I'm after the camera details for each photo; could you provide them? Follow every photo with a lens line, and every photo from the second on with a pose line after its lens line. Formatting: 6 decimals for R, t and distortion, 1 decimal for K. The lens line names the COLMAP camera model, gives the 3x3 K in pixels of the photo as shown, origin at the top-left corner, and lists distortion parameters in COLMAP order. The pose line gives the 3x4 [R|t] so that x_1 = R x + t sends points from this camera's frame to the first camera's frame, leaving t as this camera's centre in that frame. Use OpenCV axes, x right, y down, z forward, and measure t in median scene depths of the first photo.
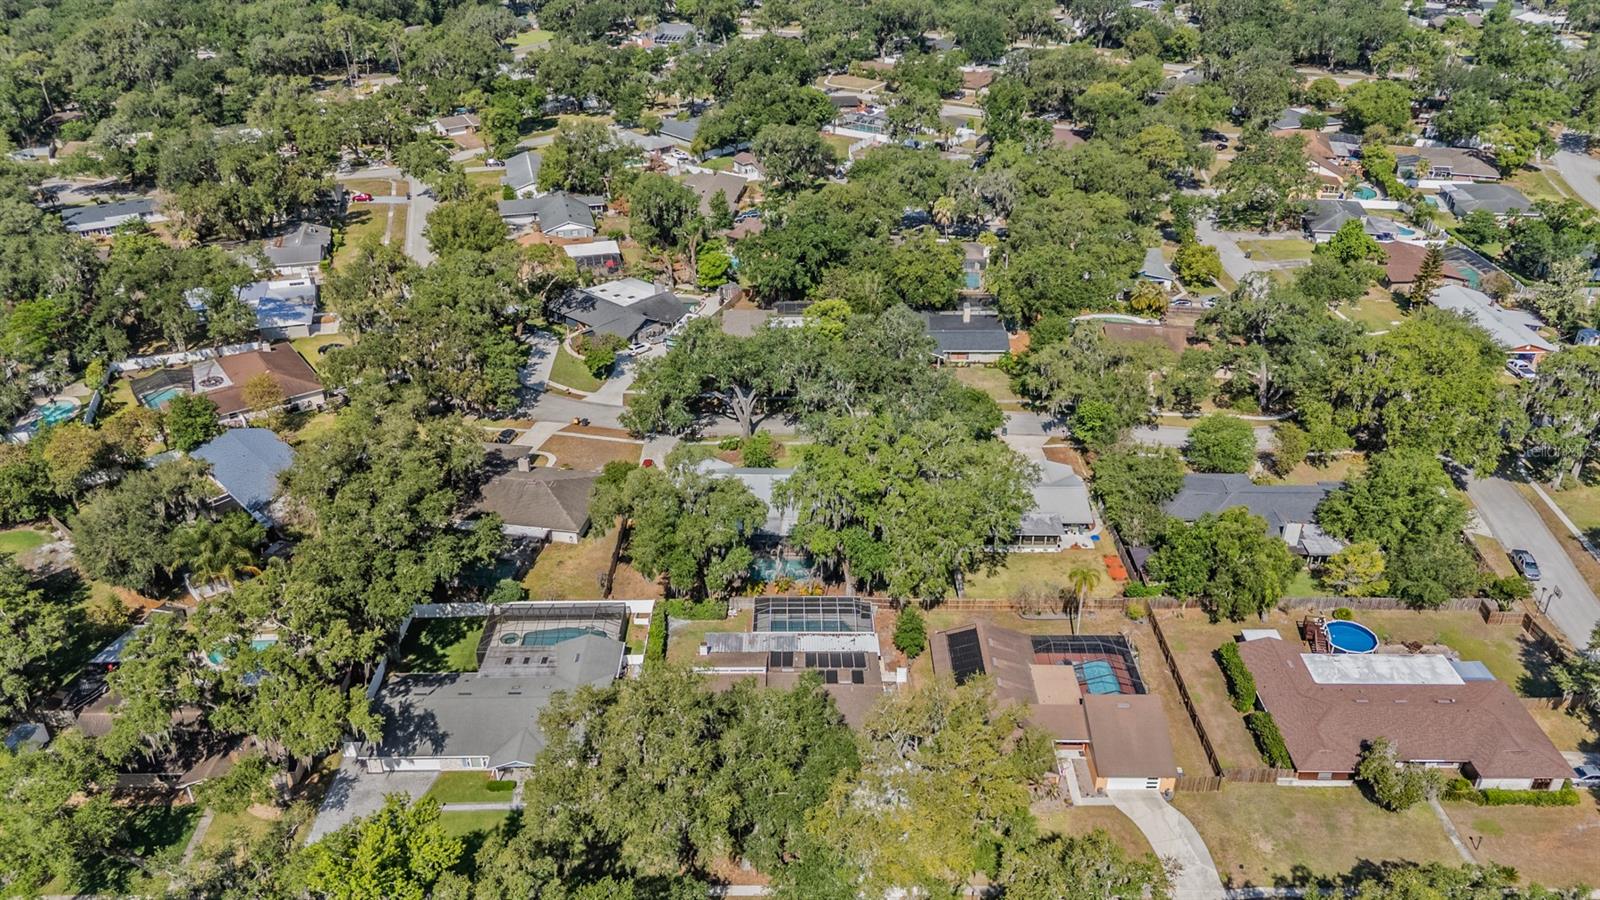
lens RADIAL K [[1164.5, 0, 800.0], [0, 1164.5, 450.0], [0, 0, 1]] dist [0.055506, -0.061990]
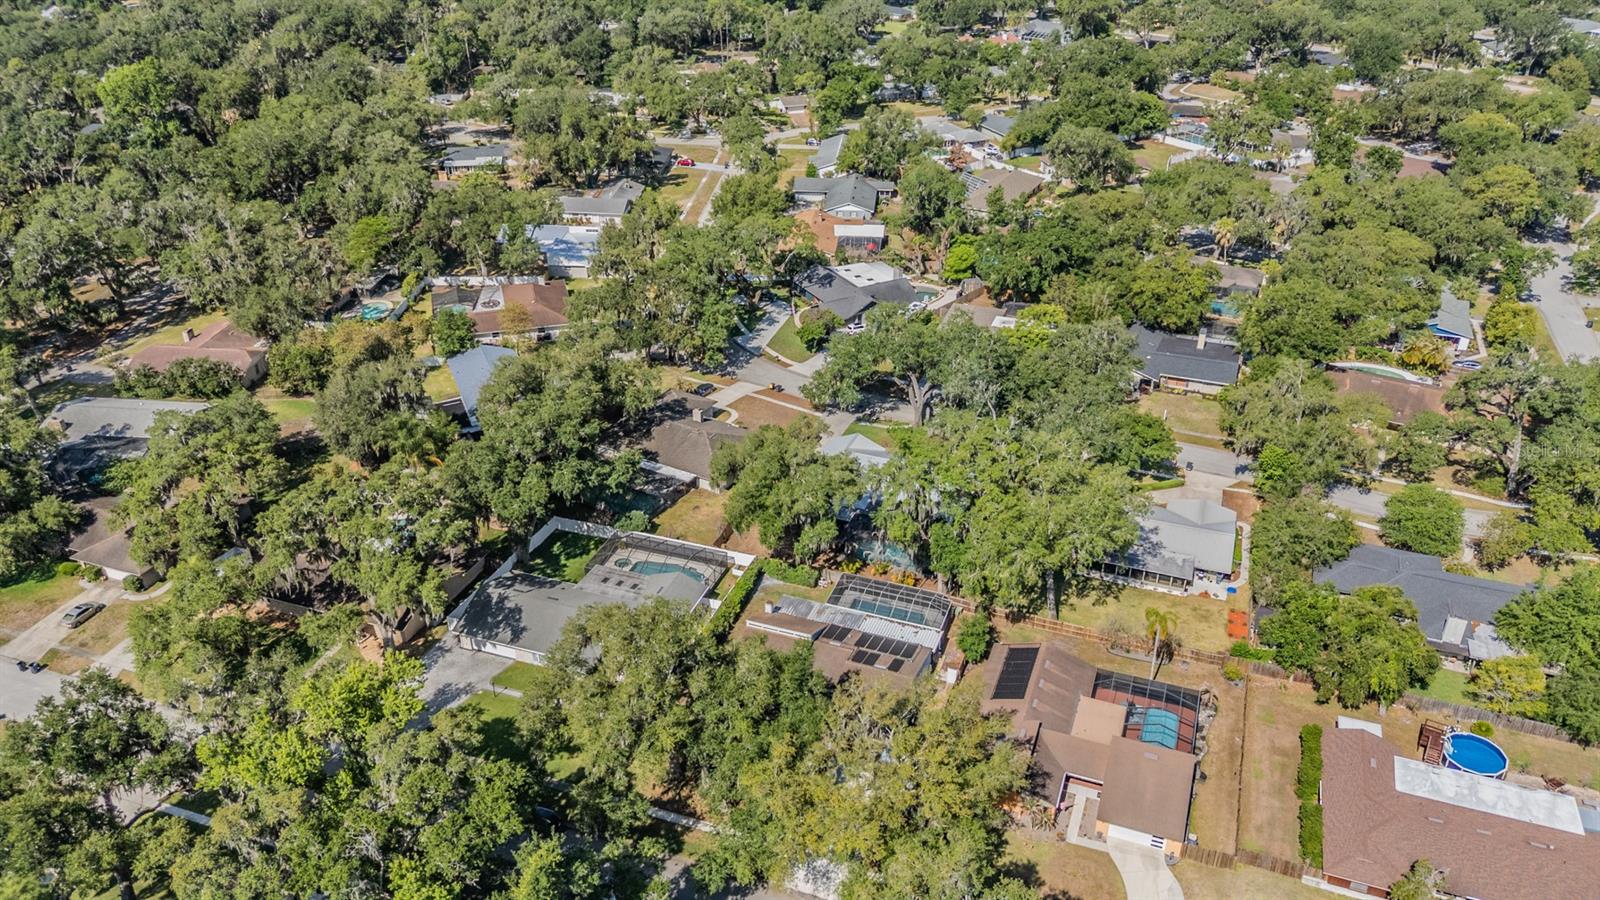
lens RADIAL K [[1164.5, 0, 800.0], [0, 1164.5, 450.0], [0, 0, 1]] dist [0.055506, -0.061990]
pose [[0.937143, 0.171400, -0.303950, 0.140311], [-0.170299, 0.984925, 0.030339, -0.003200], [0.304568, 0.023330, 0.952205, 0.003926]]
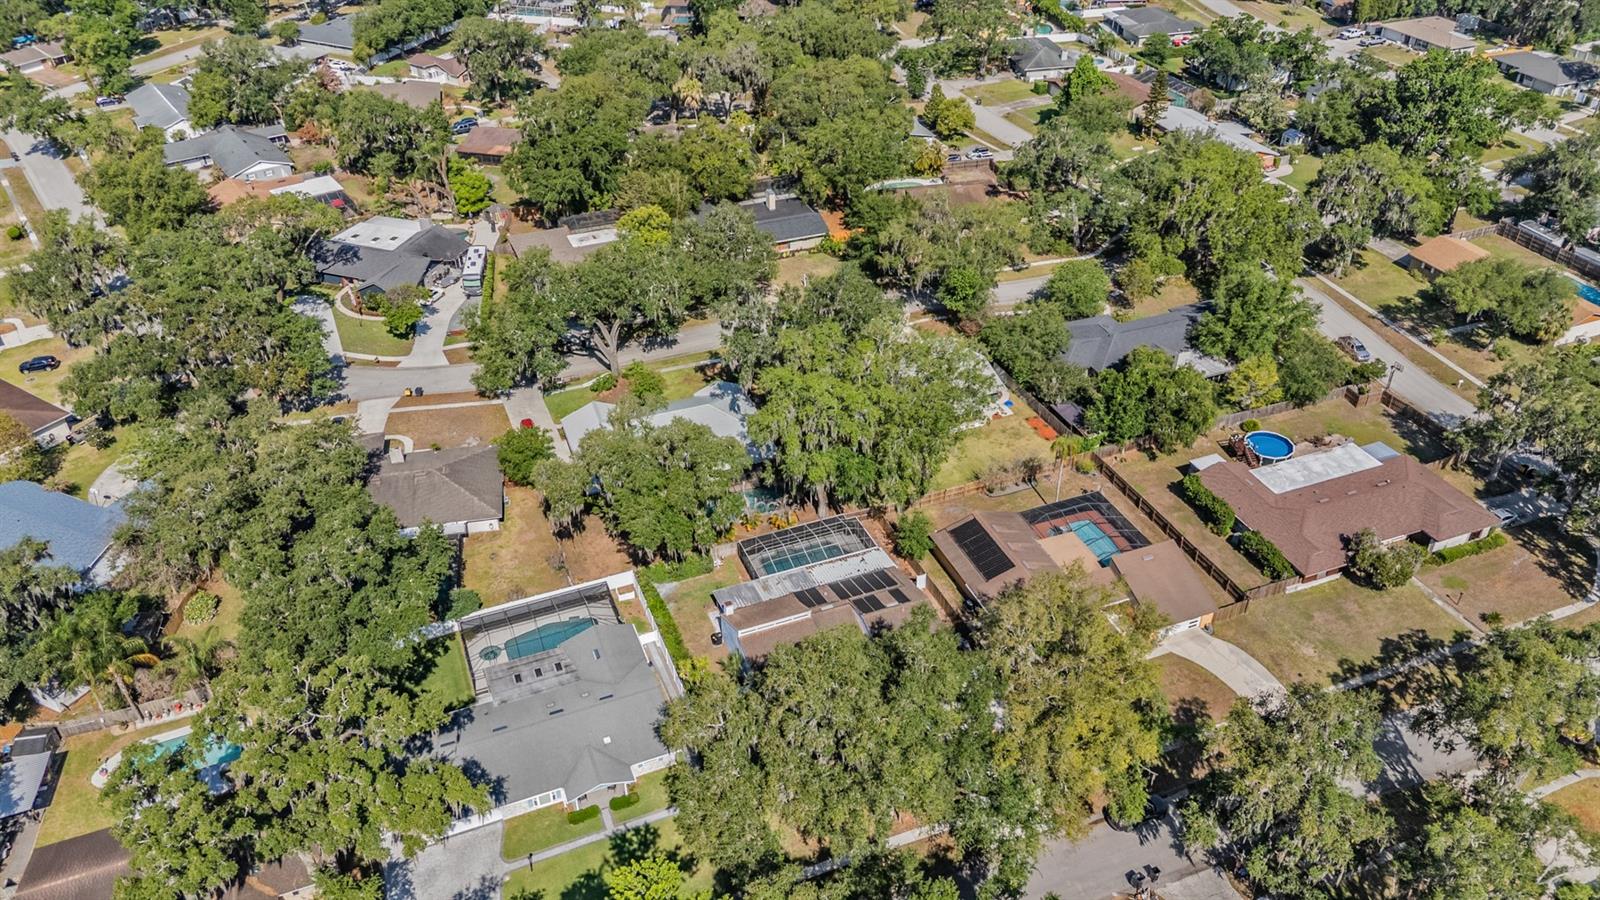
lens RADIAL K [[1164.5, 0, 800.0], [0, 1164.5, 450.0], [0, 0, 1]] dist [0.055506, -0.061990]
pose [[0.929060, -0.215867, 0.300415, -0.165477], [0.184318, 0.974228, 0.130022, -0.036543], [-0.320741, -0.065427, 0.944905, 0.068766]]
